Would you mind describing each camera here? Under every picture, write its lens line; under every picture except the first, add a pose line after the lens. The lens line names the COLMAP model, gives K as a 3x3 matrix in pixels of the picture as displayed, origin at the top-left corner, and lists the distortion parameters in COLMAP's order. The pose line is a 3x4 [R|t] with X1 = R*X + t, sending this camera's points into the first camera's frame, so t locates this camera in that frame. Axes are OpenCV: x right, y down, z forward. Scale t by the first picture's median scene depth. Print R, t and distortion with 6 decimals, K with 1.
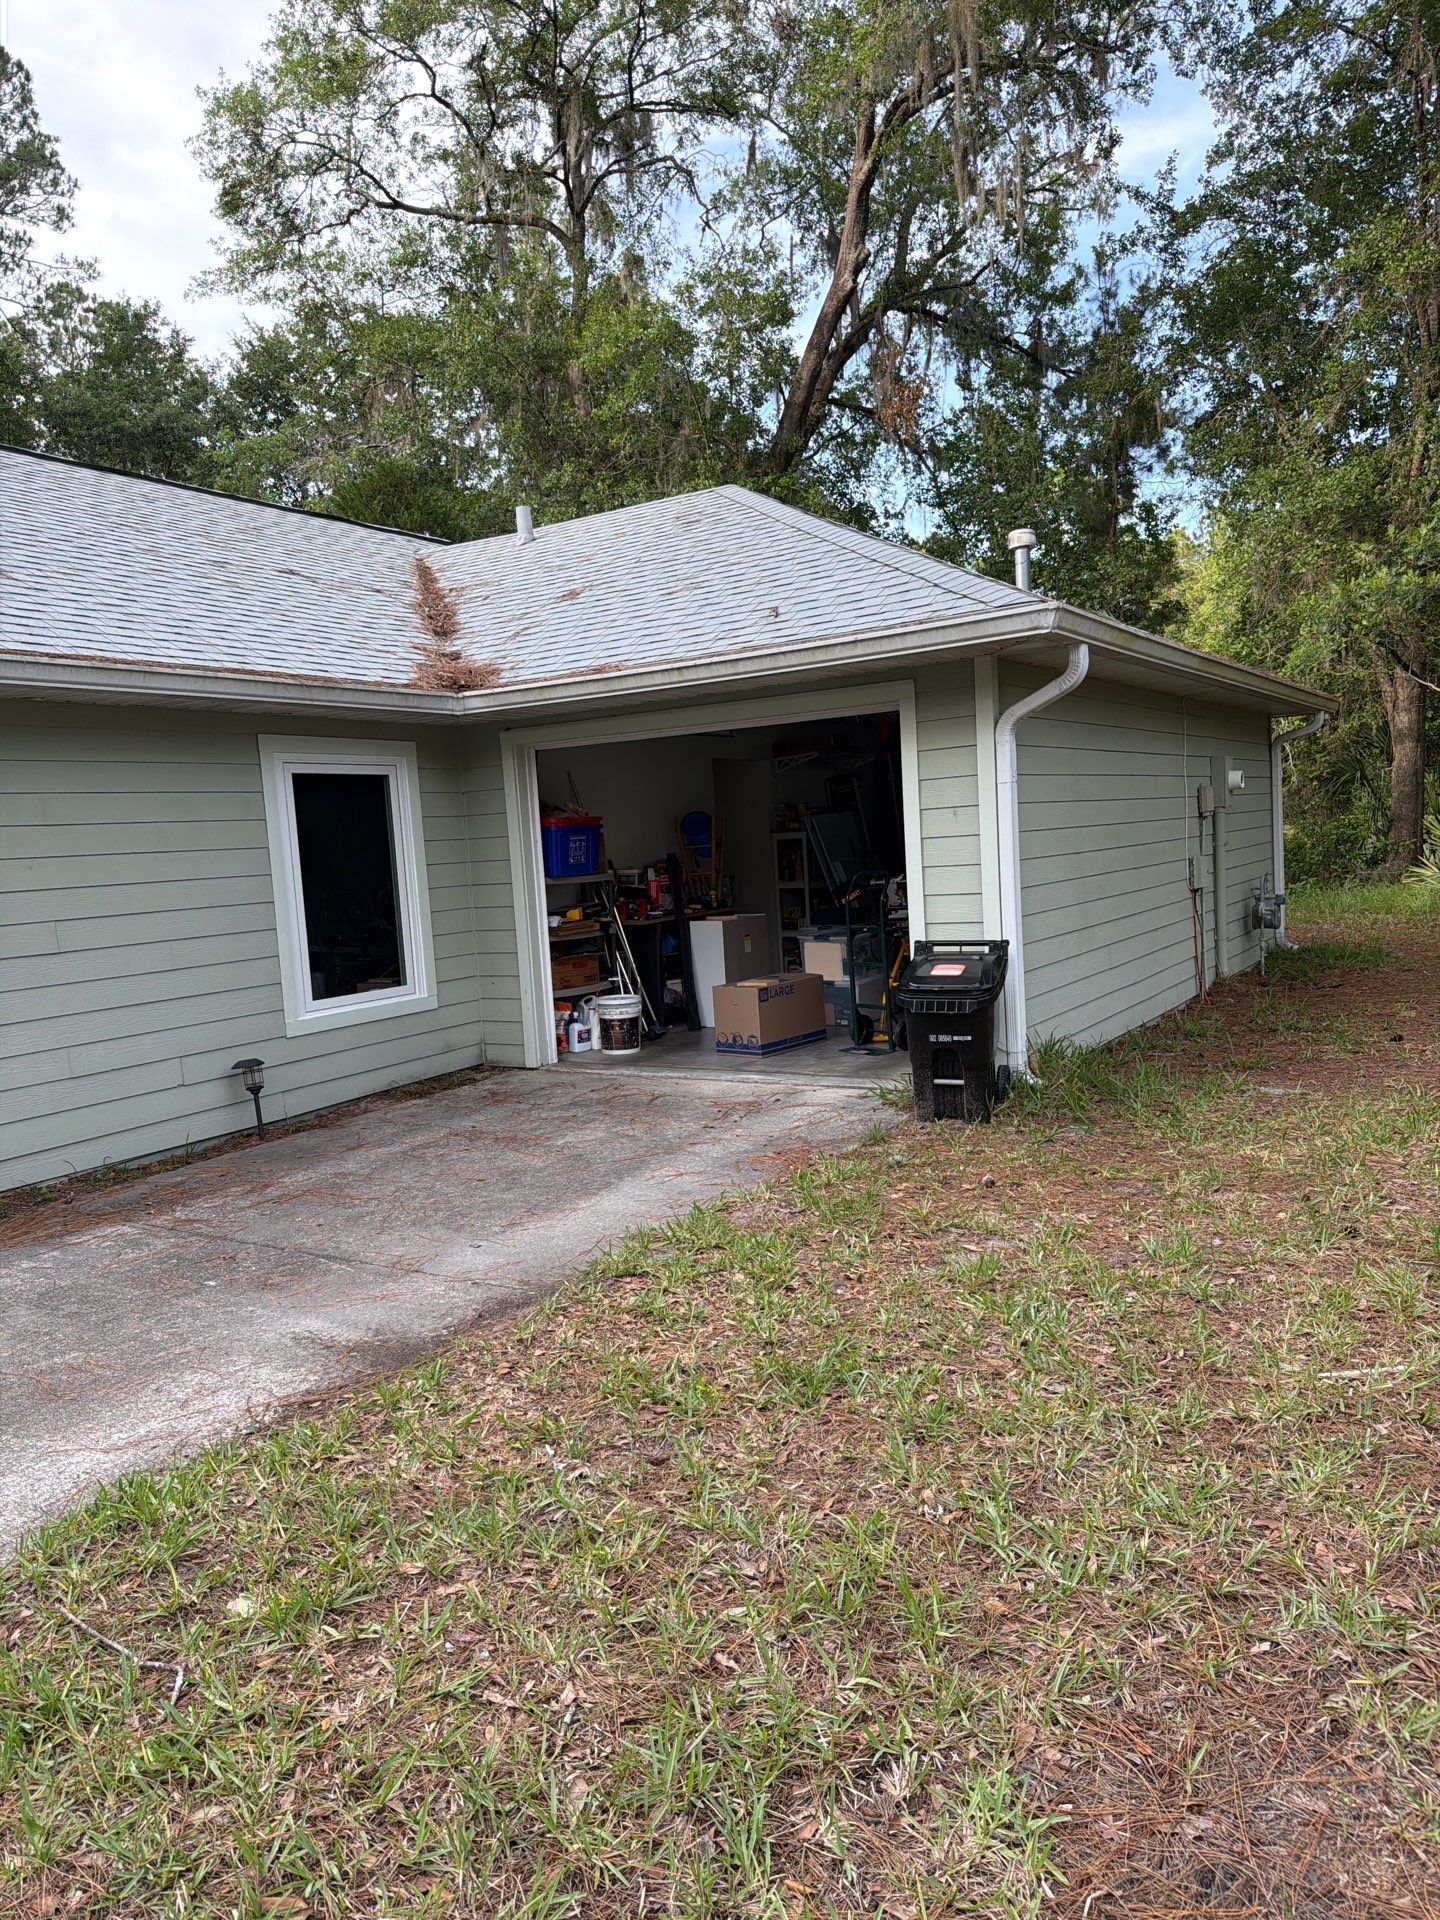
lens RADIAL K [[1339.5, 0, 701.9], [0, 1339.5, 961.5], [0, 0, 1]] dist [0.045820, -0.053769]
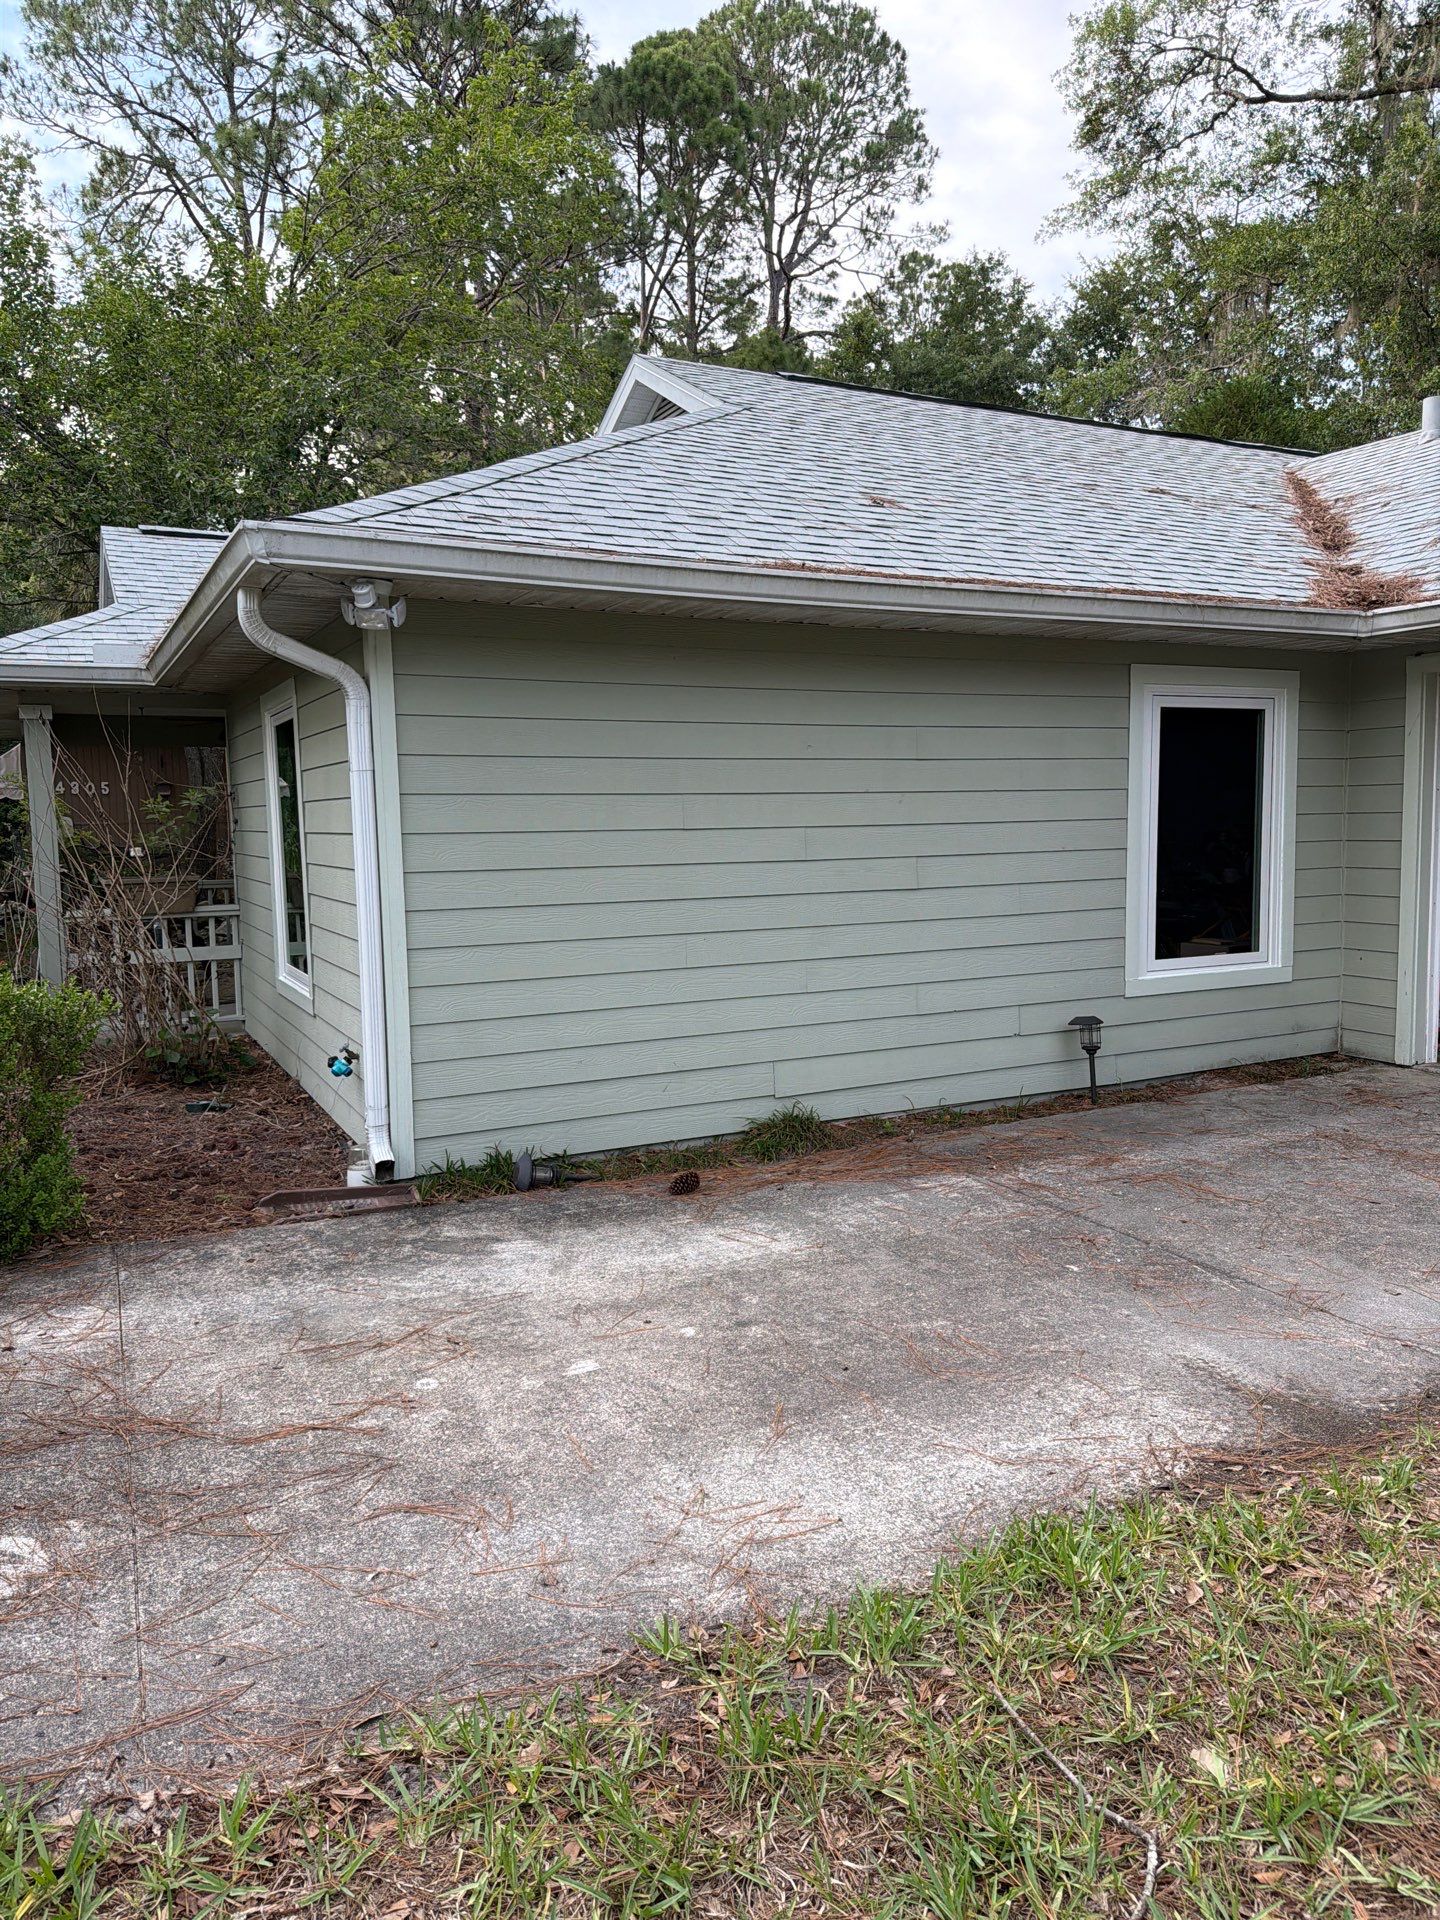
lens RADIAL K [[1339.5, 0, 738.8], [0, 1339.5, 958.6], [0, 0, 1]] dist [0.045820, -0.053769]
pose [[0.863099, 0.098986, -0.495239, -0.082532], [-0.082018, 0.995059, 0.055948, 0.000778], [0.498330, -0.007671, 0.866953, 0.071234]]
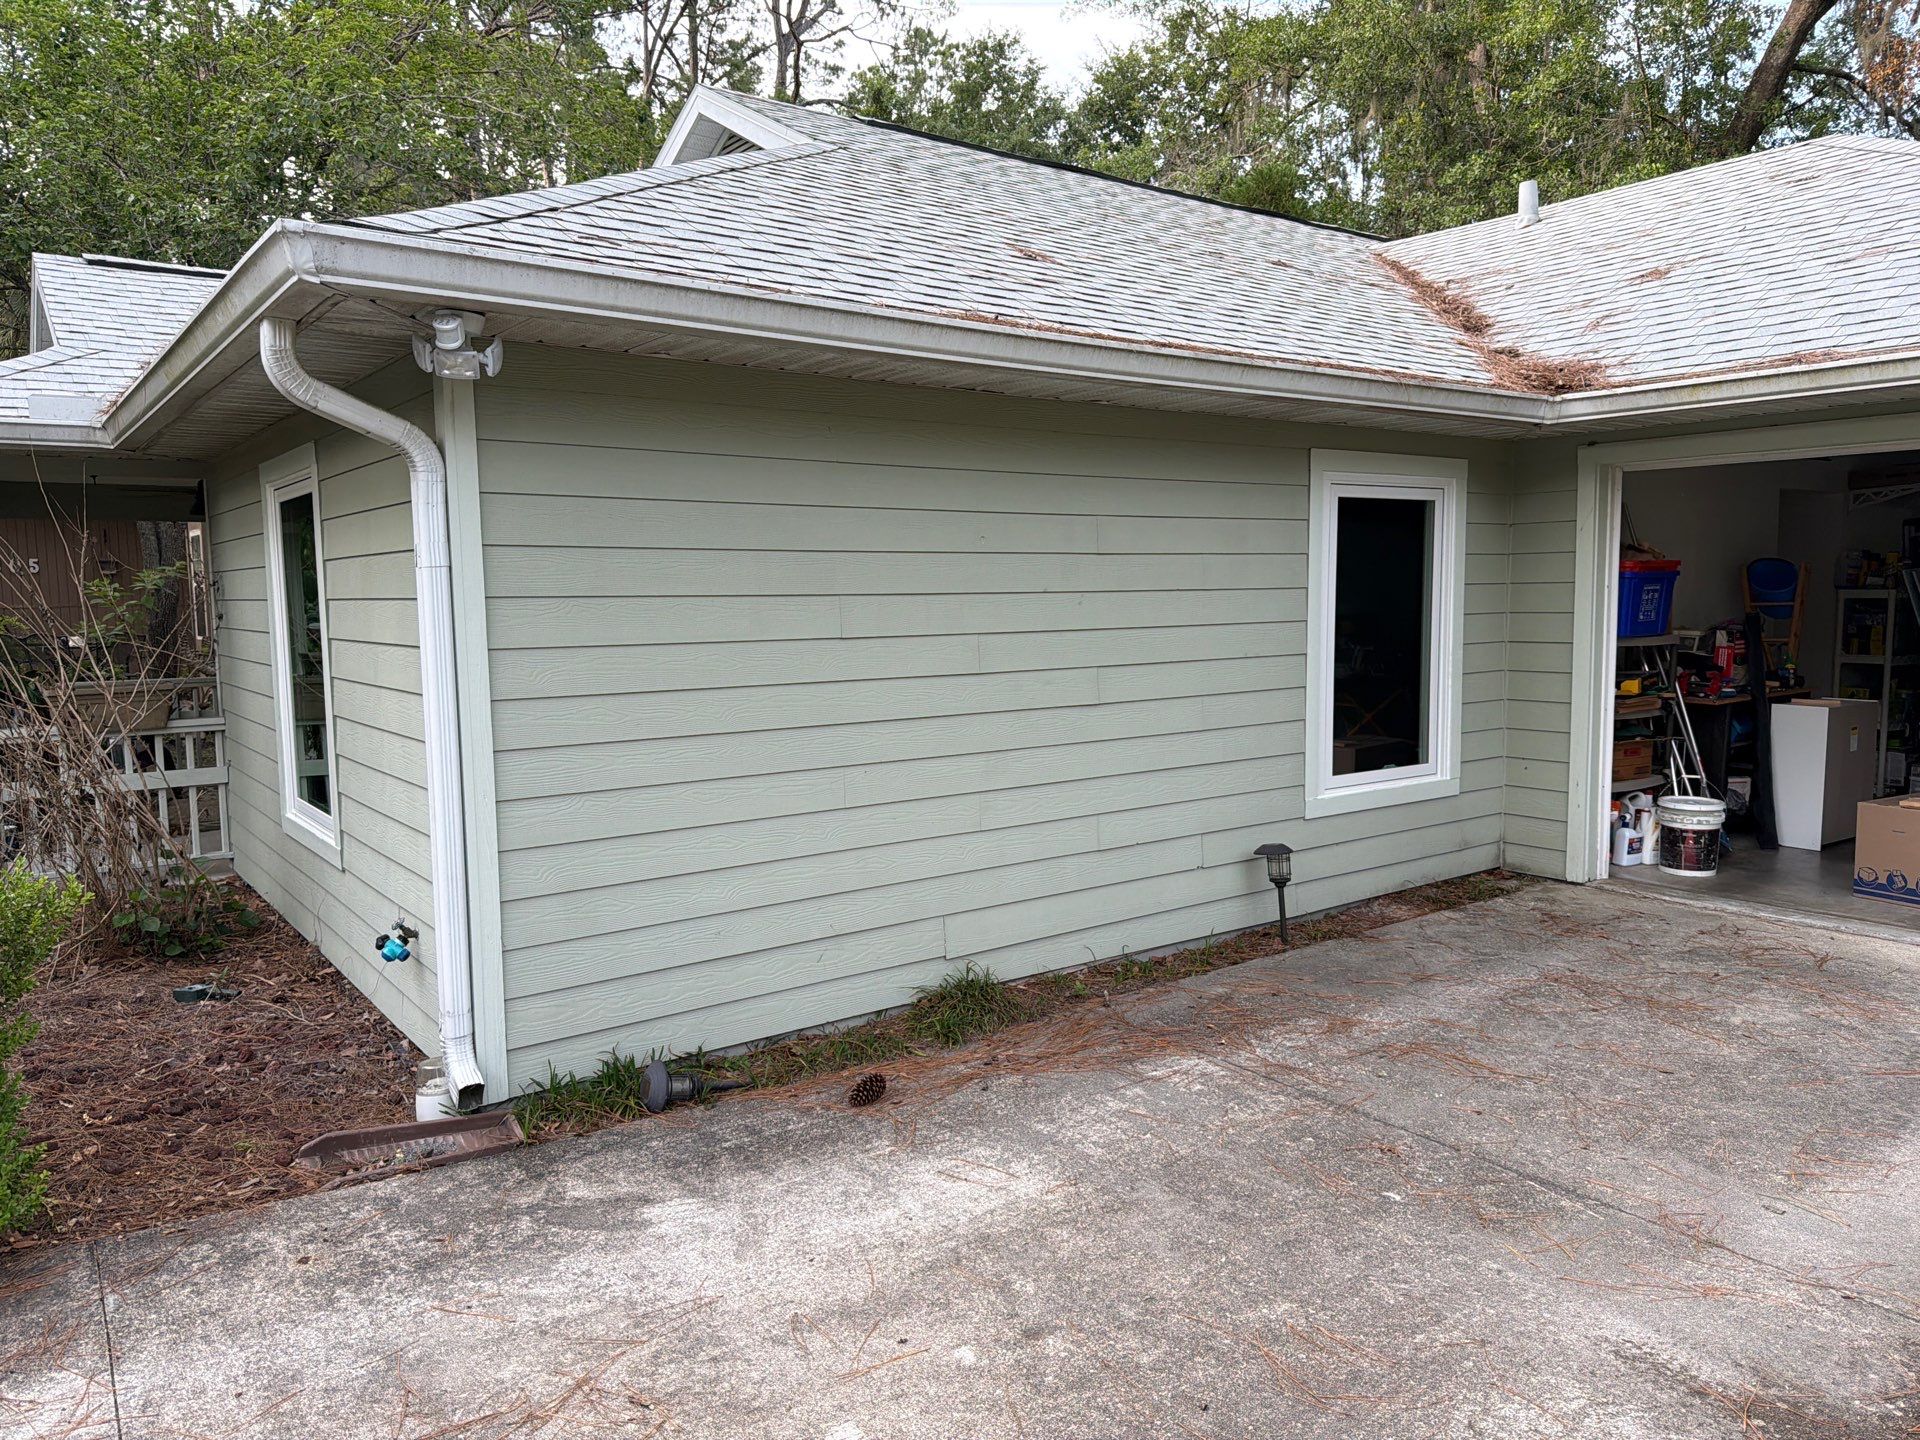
lens RADIAL K [[1339.5, 0, 956.5], [0, 1339.5, 731.0], [0, 0, 1]] dist [0.045820, -0.053769]
pose [[0.933272, 0.085792, -0.348773, -0.220146], [-0.076717, 0.996259, 0.039777, -0.013163], [0.350881, -0.010366, 0.936363, 0.152629]]
